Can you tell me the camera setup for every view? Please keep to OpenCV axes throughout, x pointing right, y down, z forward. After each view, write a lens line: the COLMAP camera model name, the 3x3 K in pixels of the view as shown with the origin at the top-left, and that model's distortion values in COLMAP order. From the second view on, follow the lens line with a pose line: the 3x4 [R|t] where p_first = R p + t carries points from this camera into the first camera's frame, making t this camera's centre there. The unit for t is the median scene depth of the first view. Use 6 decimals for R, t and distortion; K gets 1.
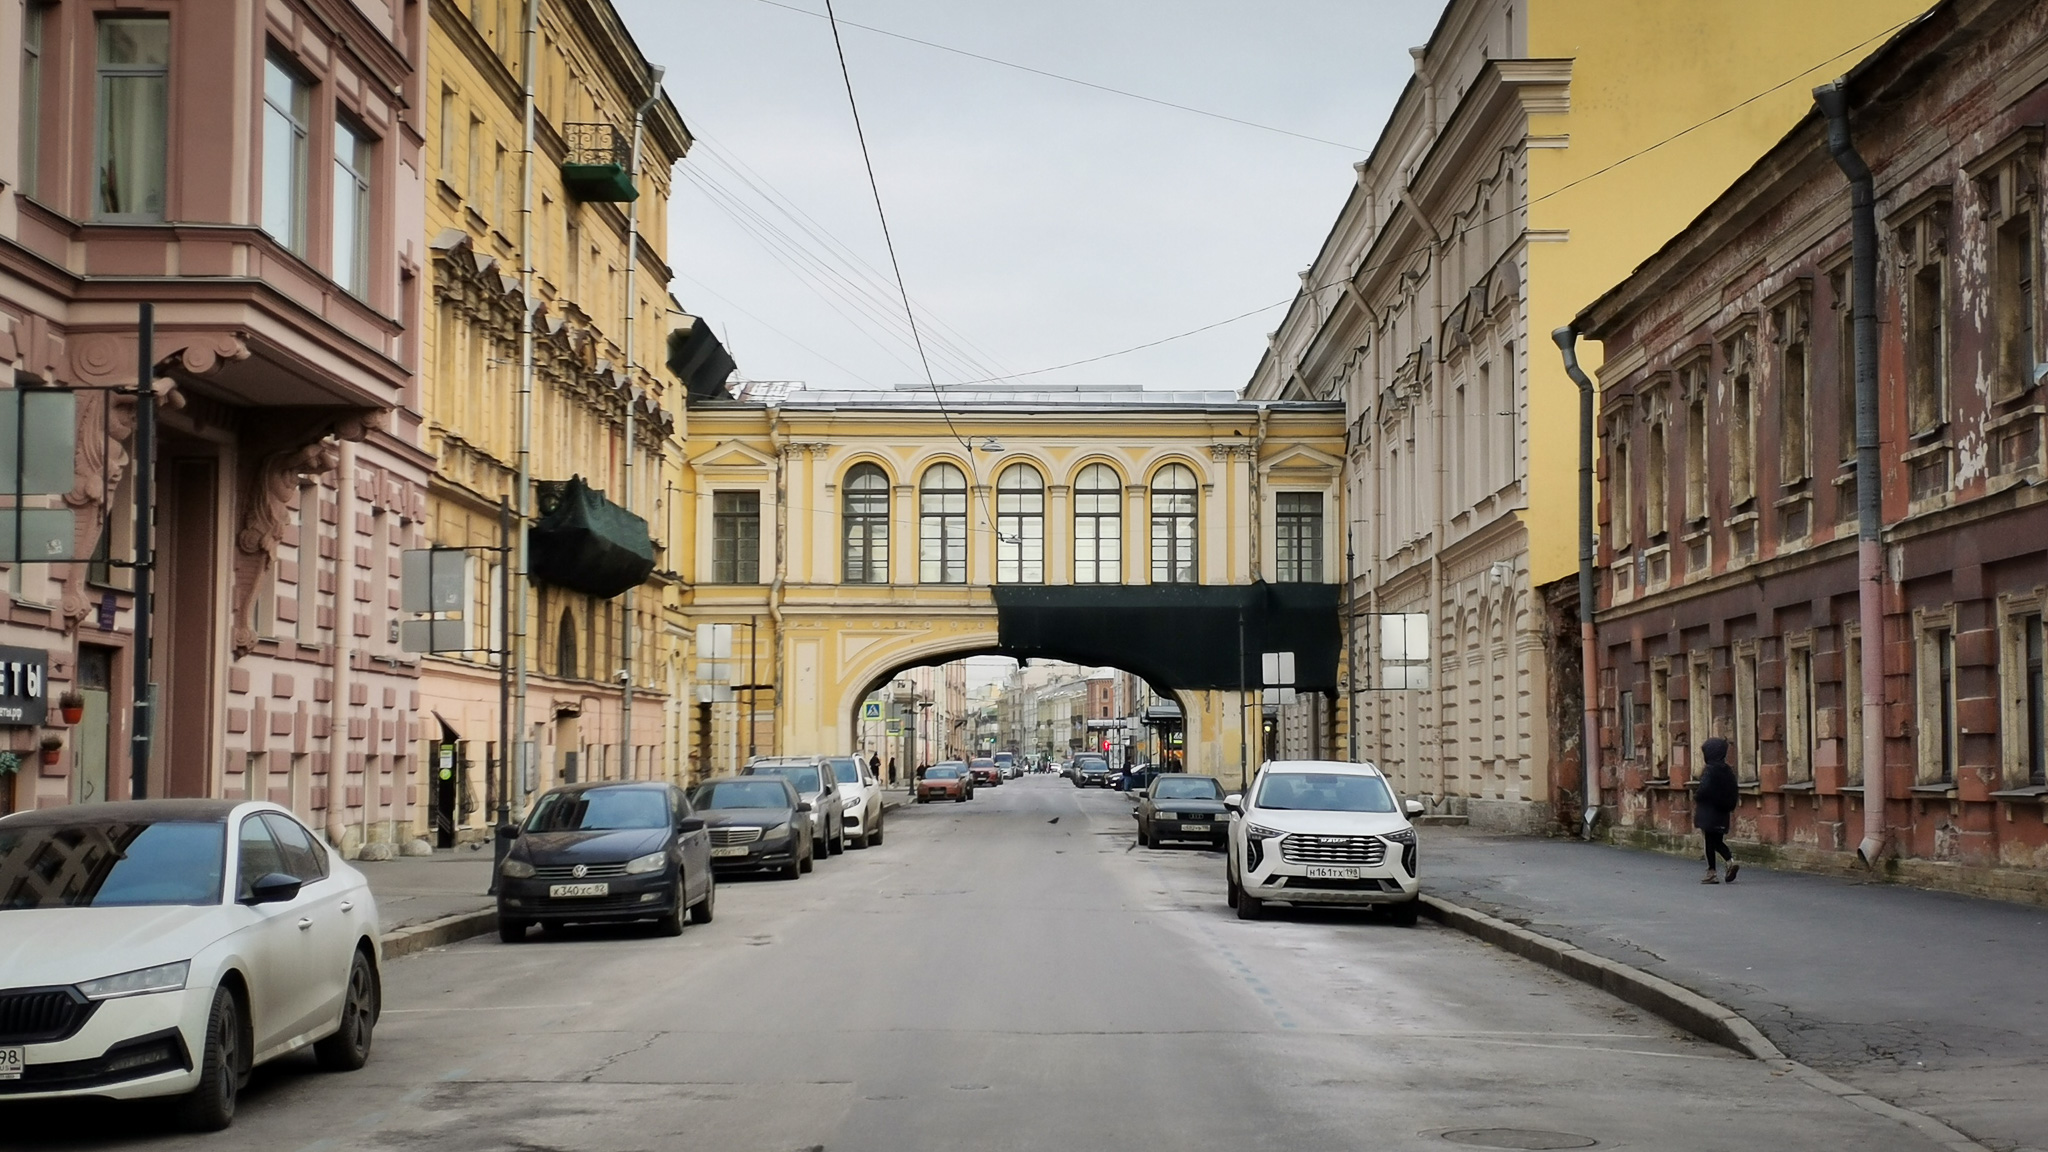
lens RADIAL K [[2740.7, 0, 1080.5], [0, 2740.7, 563.5], [0, 0, 1]] dist [0.169891, -0.837612]
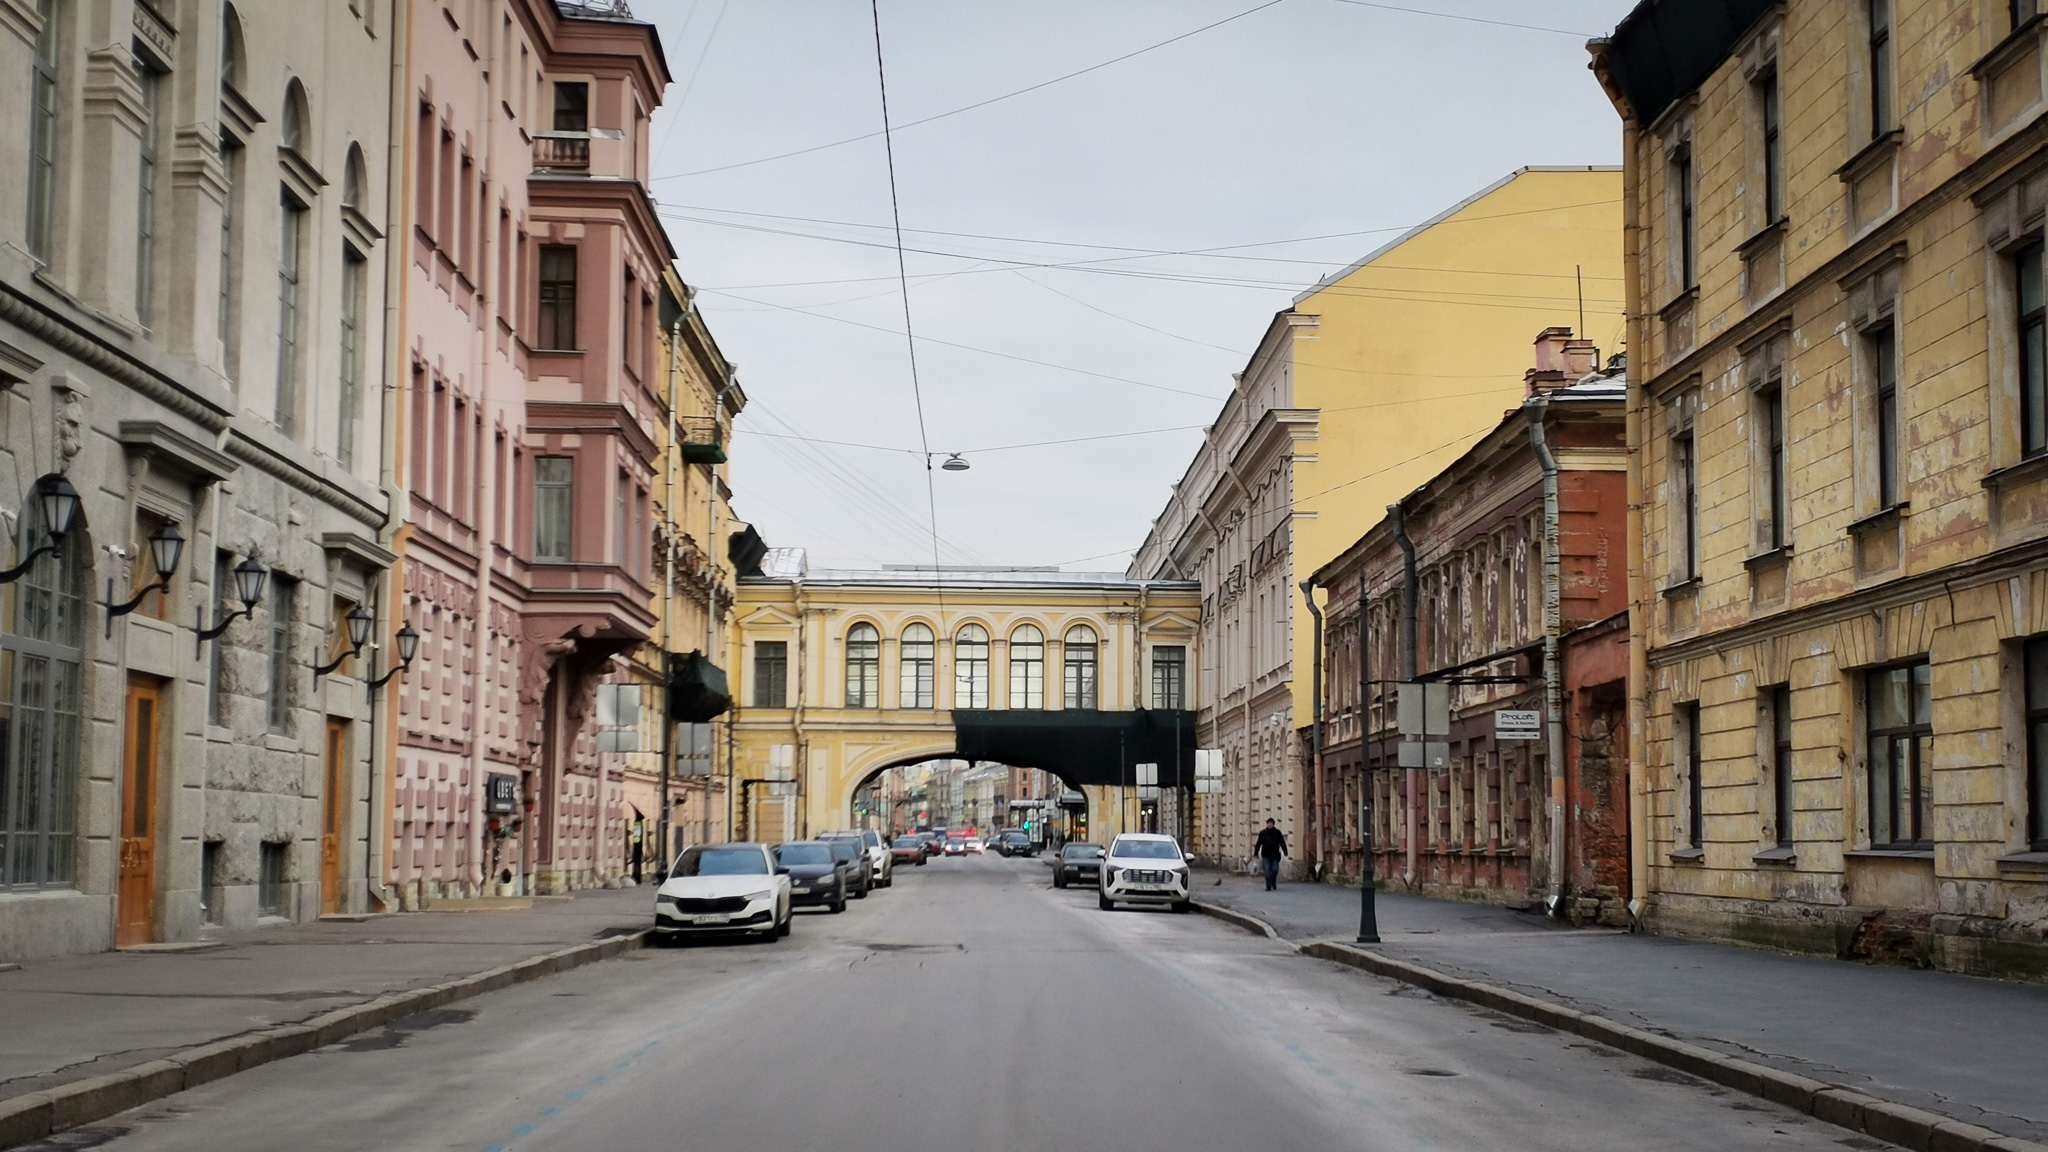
lens RADIAL K [[2793.3, 0, 1024.0], [0, 2793.3, 576.0], [0, 0, 1]] dist [0.143286, 0.005979]
pose [[0.999930, 0.006679, 0.009758, -0.010968], [-0.006470, 0.999753, -0.021280, -0.035691], [-0.009898, 0.021216, 0.999726, -0.516179]]
